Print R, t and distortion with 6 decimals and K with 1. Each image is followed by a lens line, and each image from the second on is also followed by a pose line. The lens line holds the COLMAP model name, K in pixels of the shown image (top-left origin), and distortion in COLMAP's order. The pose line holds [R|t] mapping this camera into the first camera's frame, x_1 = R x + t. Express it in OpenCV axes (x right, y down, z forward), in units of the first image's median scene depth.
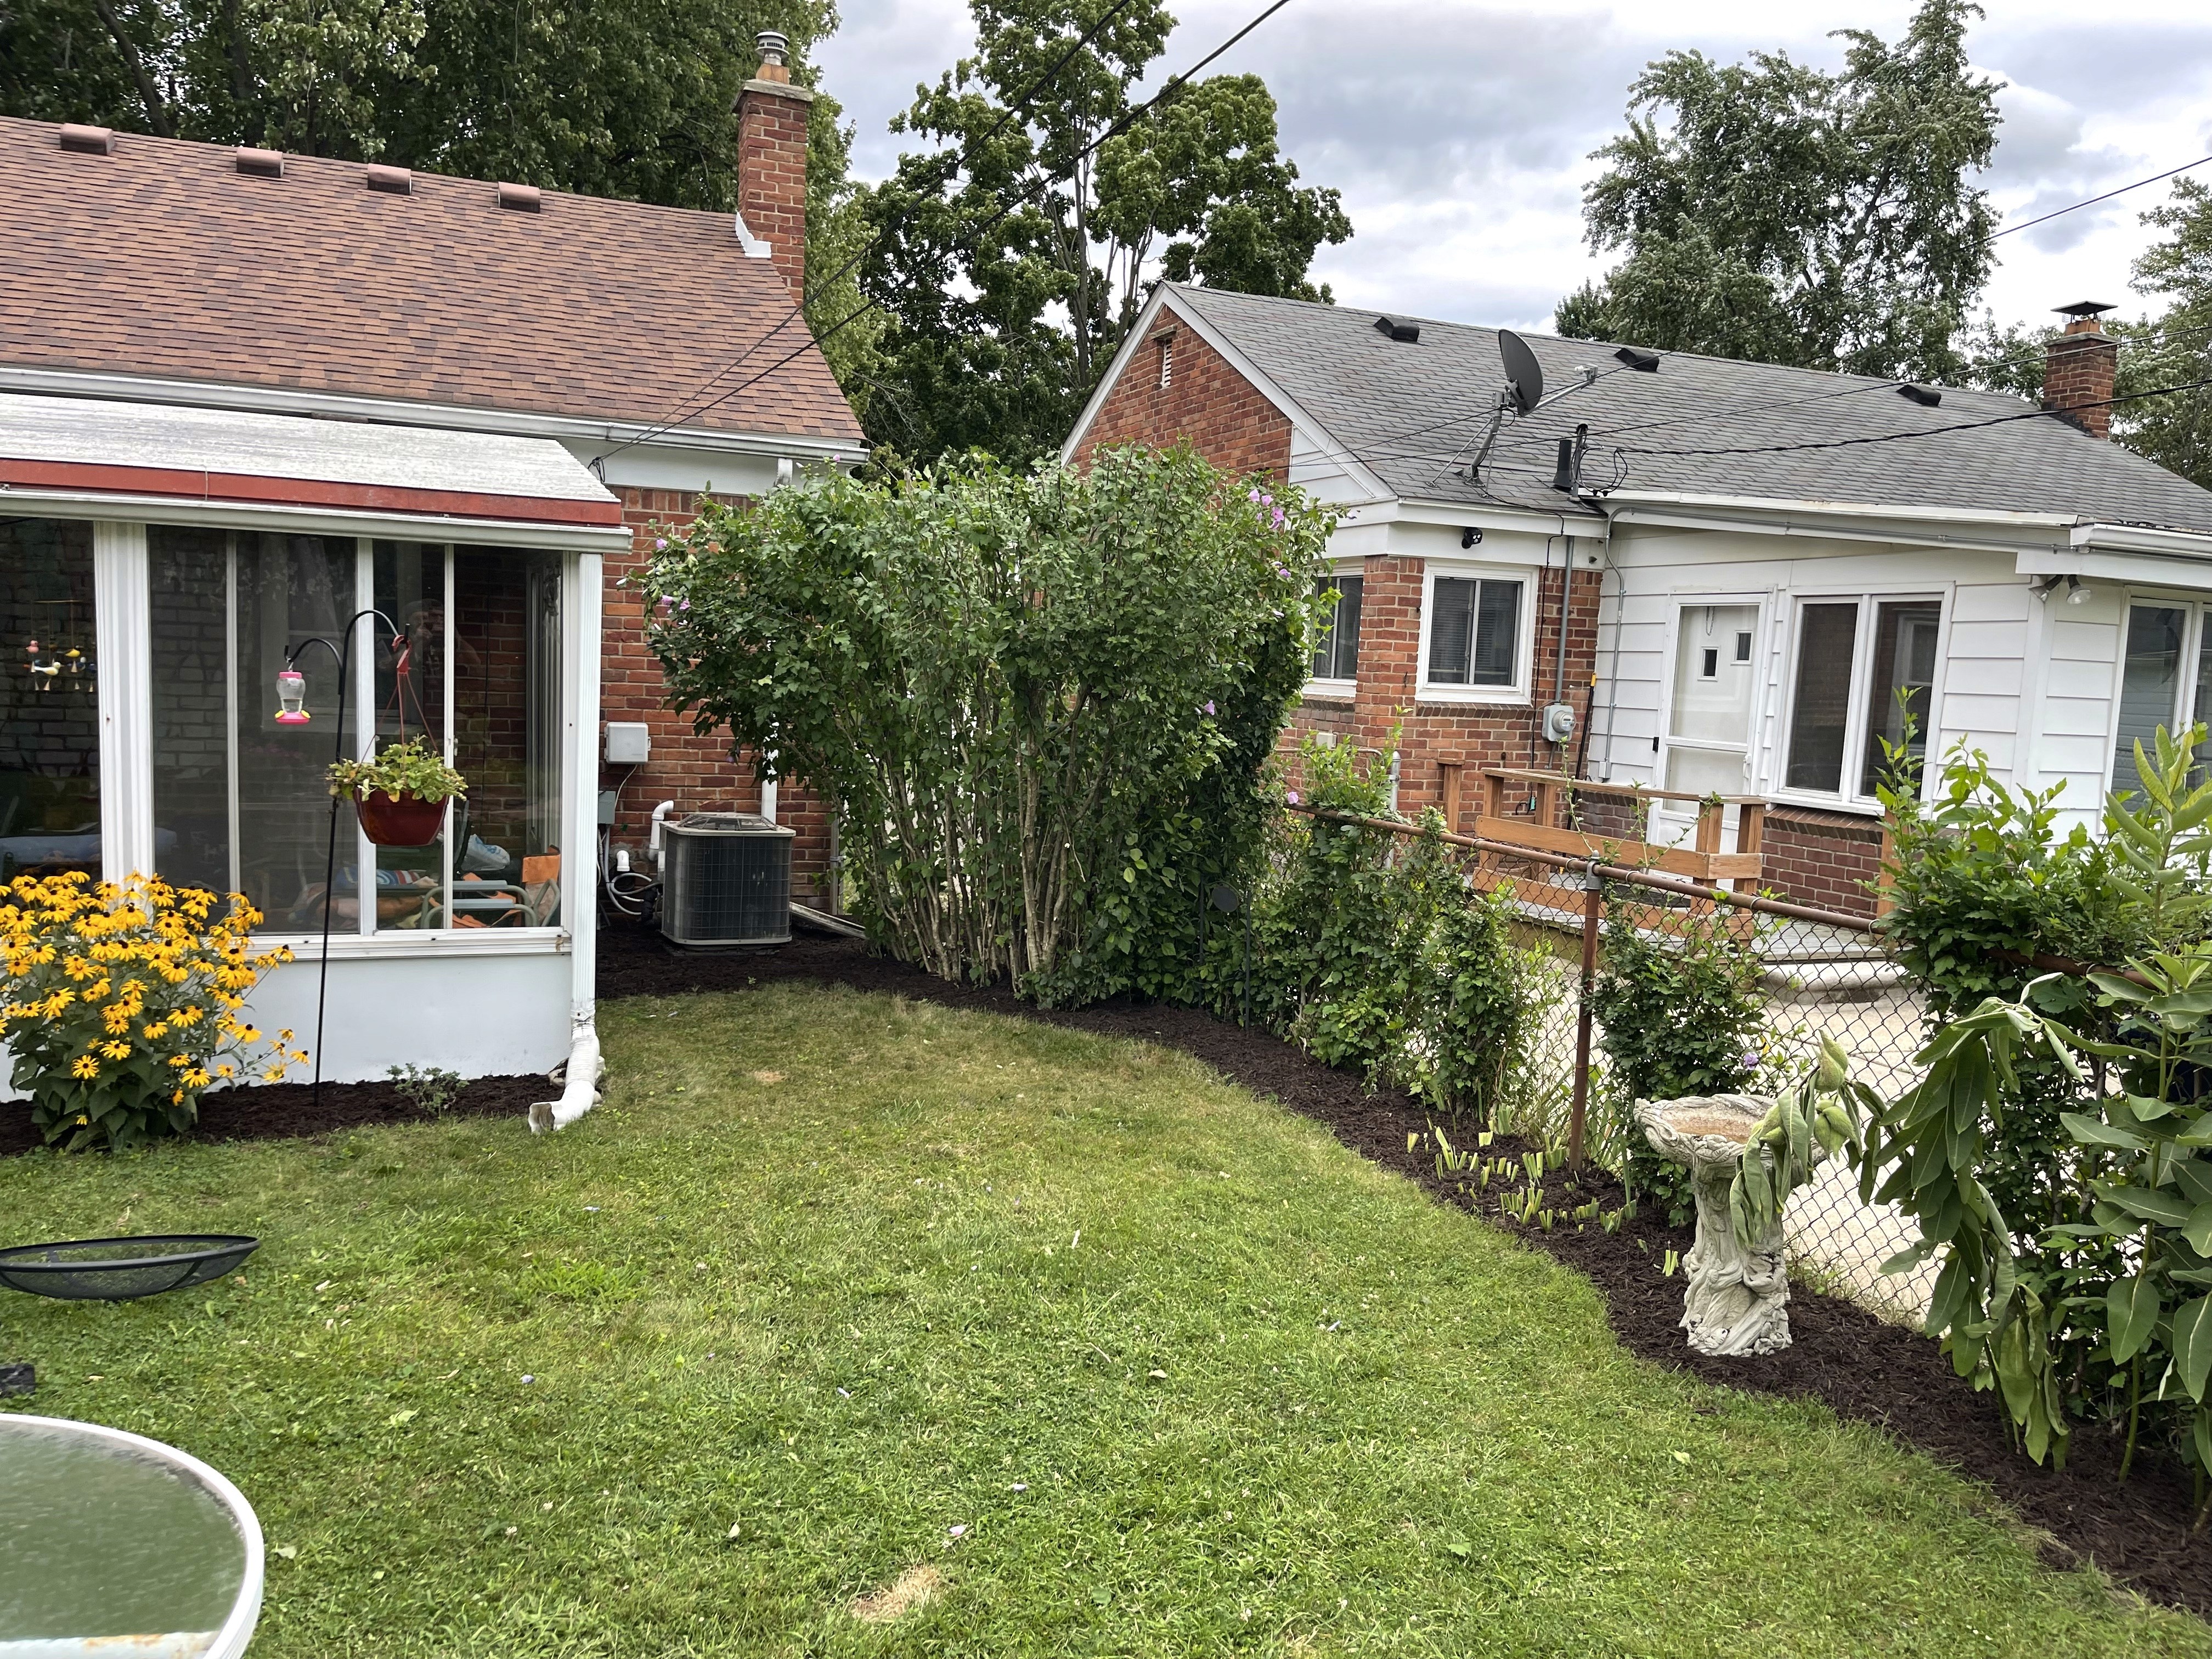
lens RADIAL K [[1678.5, 0, 1104.9], [0, 1678.5, 869.1], [0, 0, 1]] dist [0.120379, -0.309819]
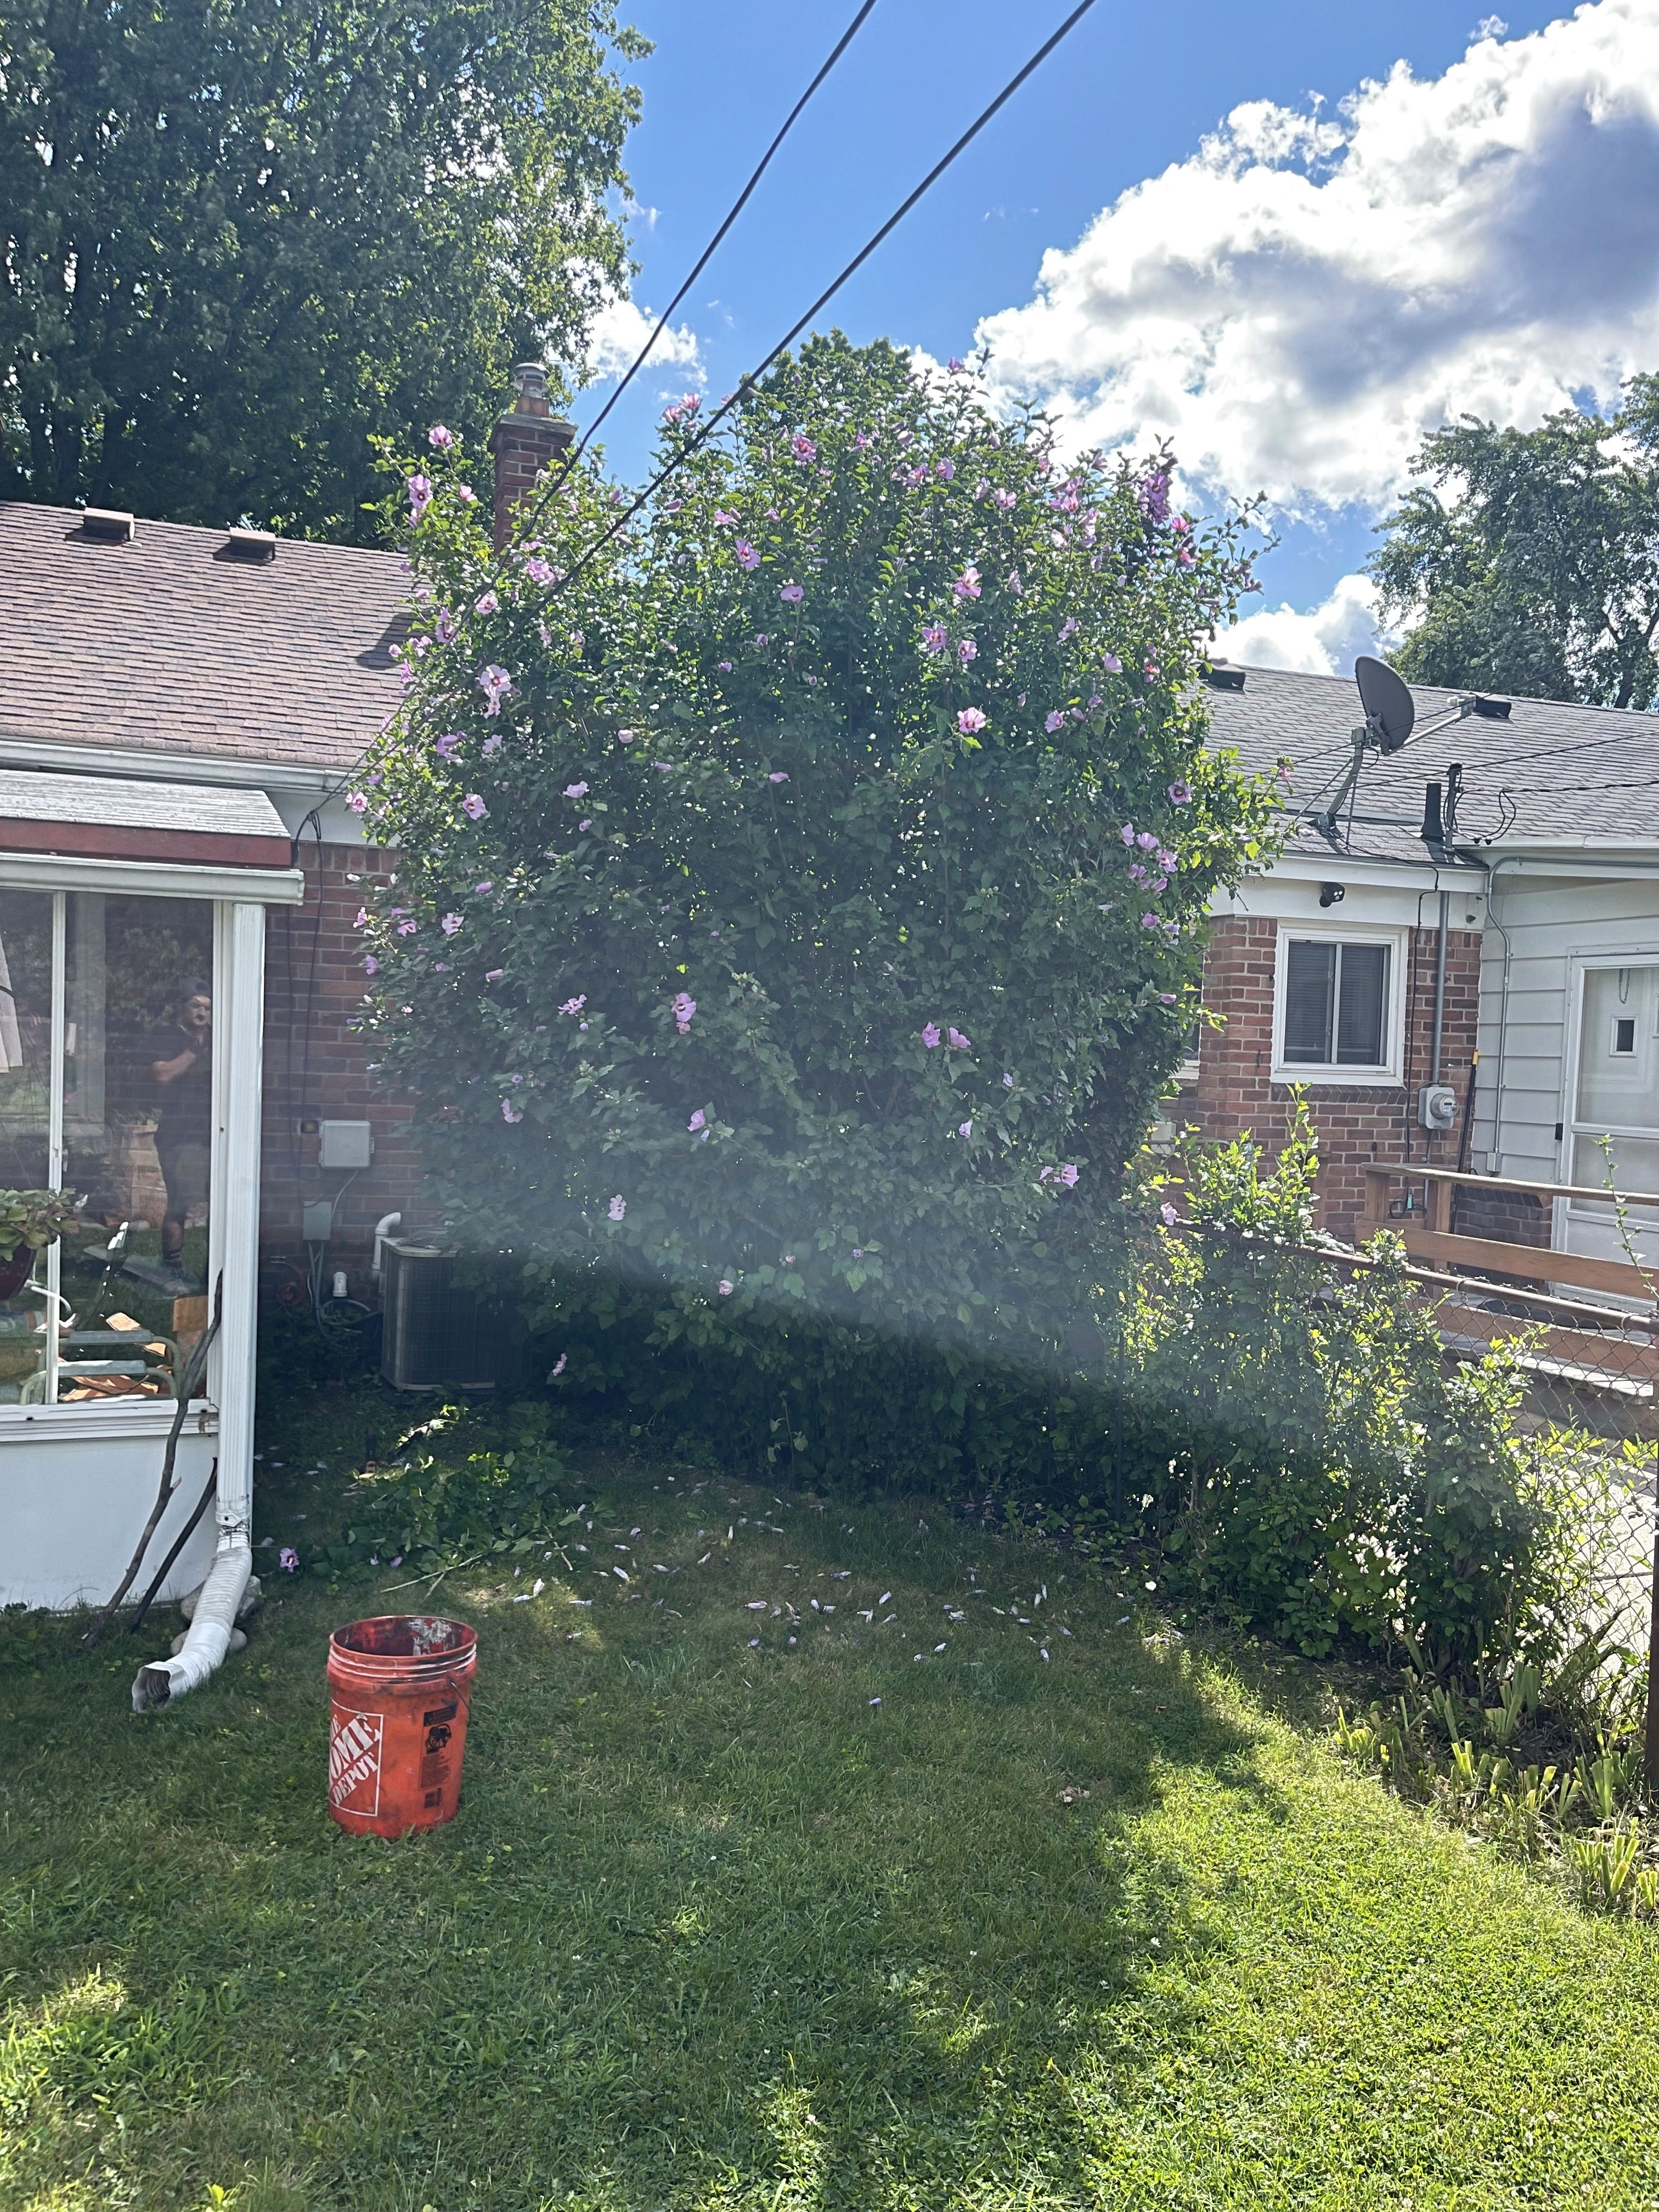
lens RADIAL K [[1670.3, 0, 829.5], [0, 1670.3, 1106.0], [0, 0, 1]] dist [0.110356, -0.151210]
pose [[0.999394, -0.010940, -0.033055, -0.011093], [0.008011, 0.996136, -0.087458, -0.015363], [0.033884, 0.087140, 0.995620, 0.142795]]
